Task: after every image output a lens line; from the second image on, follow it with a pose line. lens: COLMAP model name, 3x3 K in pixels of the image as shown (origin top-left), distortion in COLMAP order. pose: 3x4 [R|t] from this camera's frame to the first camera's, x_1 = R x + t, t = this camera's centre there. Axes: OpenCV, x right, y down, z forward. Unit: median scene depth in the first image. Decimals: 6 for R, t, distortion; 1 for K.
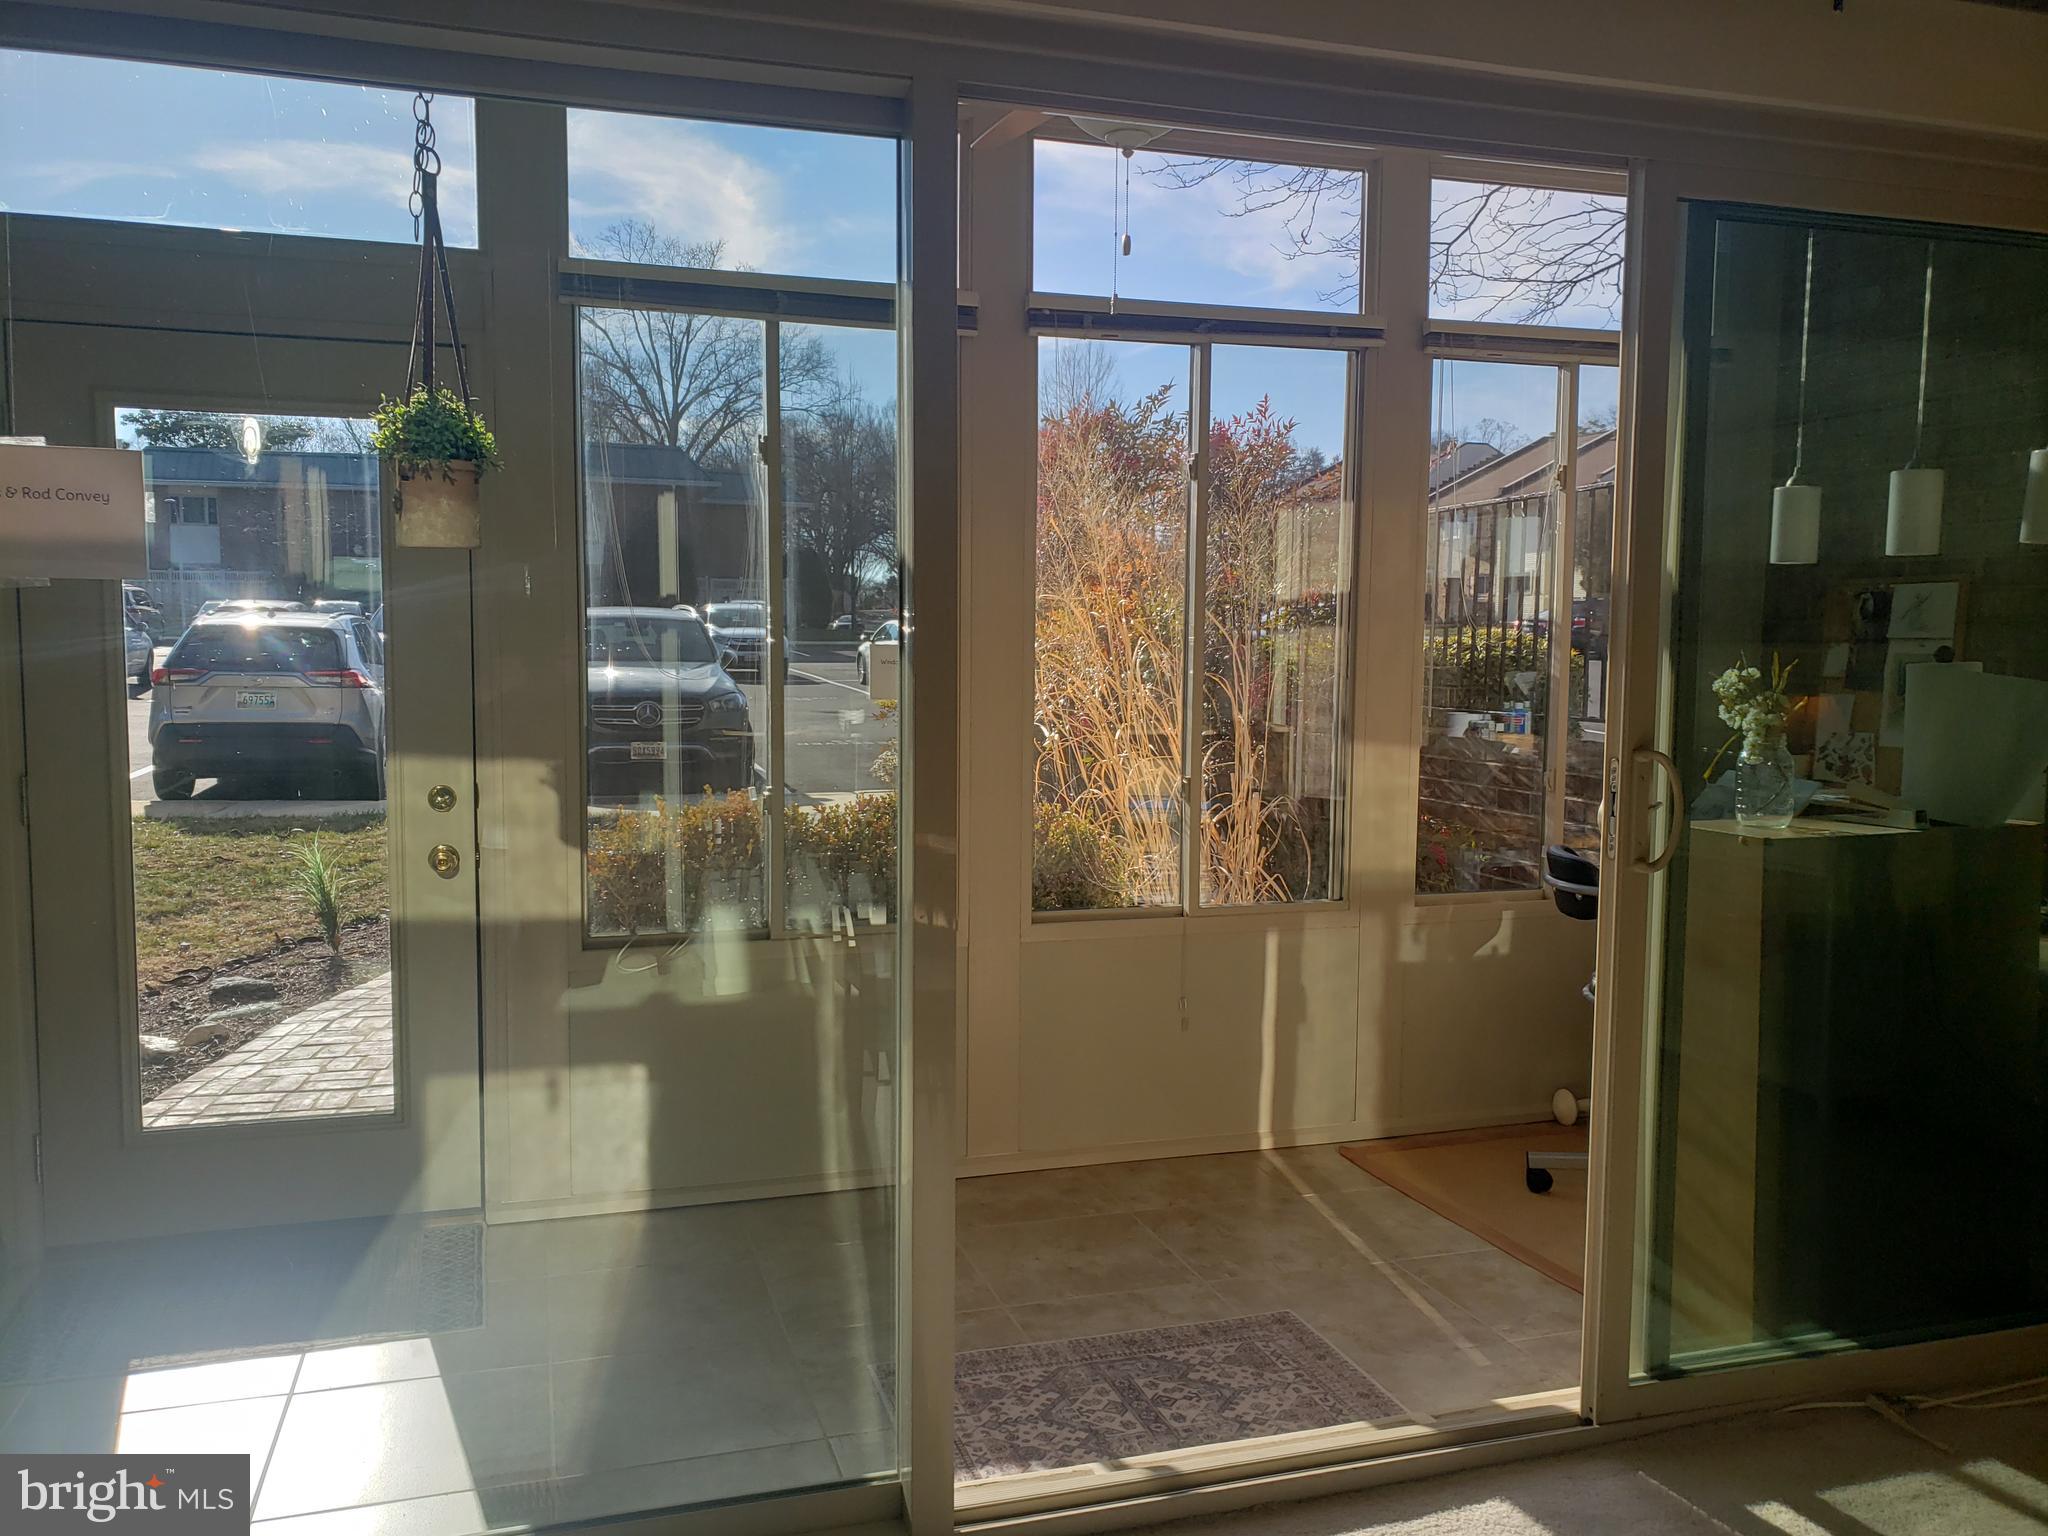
lens RADIAL K [[1610.9, 0, 1025.7], [0, 1610.9, 736.0], [0, 0, 1]] dist [0.170912, -0.286589]
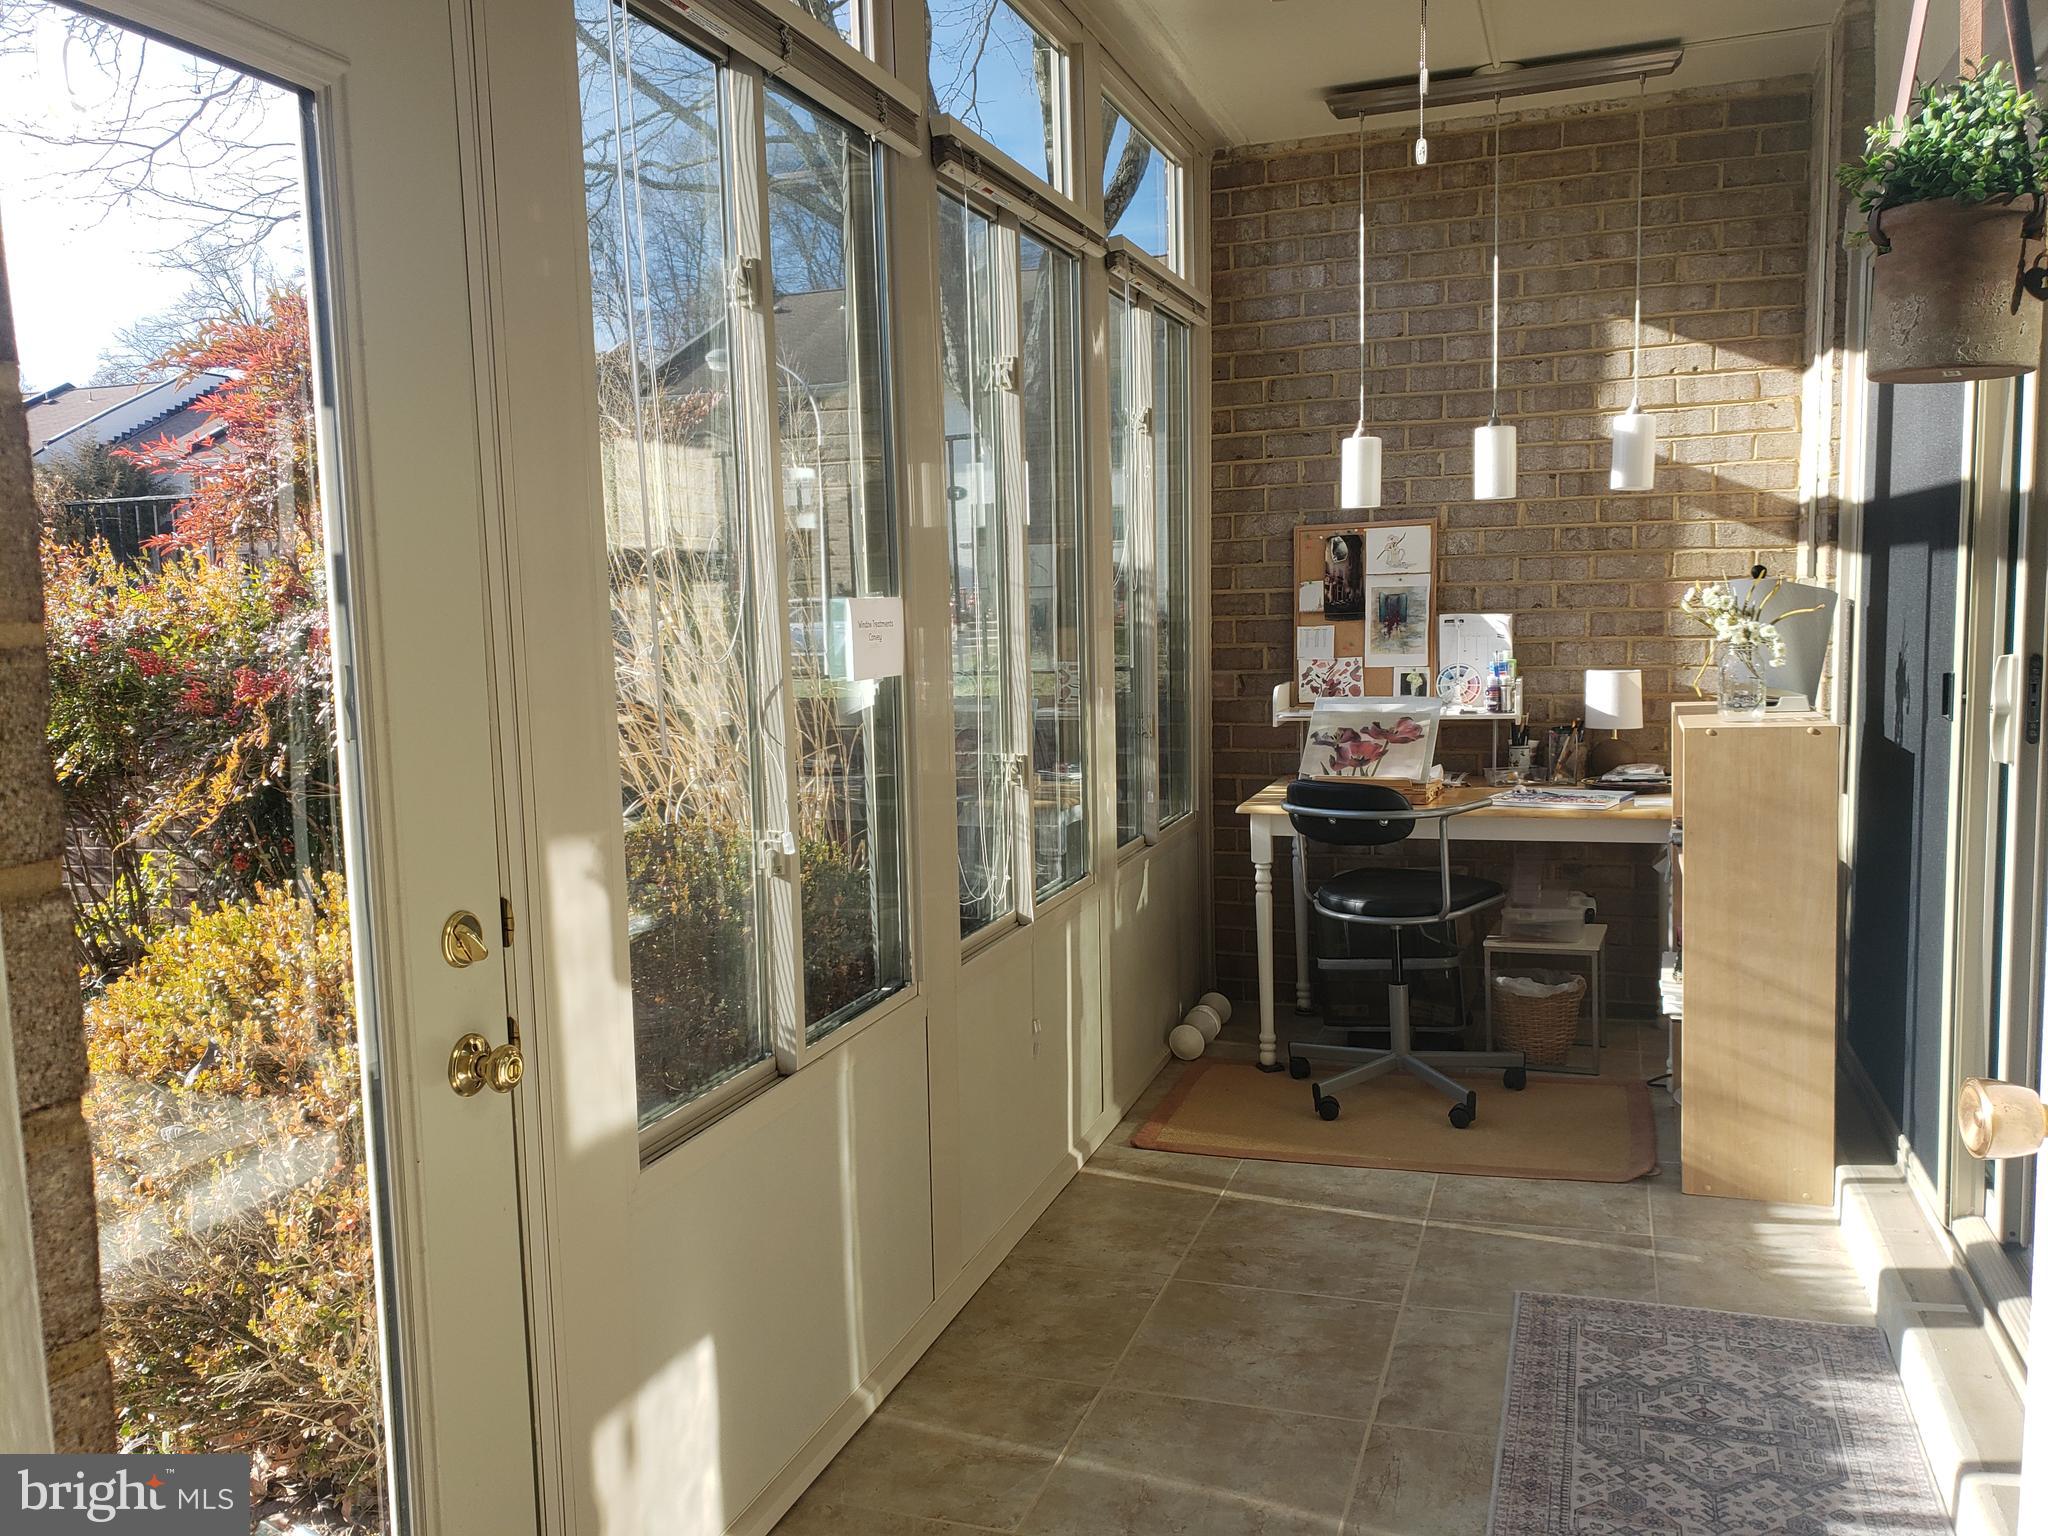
lens RADIAL K [[1596.7, 0, 999.6], [0, 1596.7, 755.2], [0, 0, 1]] dist [0.094823, -0.120665]
pose [[0.604131, -0.104287, 0.790031, -0.620940], [0.085362, 0.994164, 0.065958, -0.033226], [-0.792300, 0.027592, 0.609508, 0.580323]]
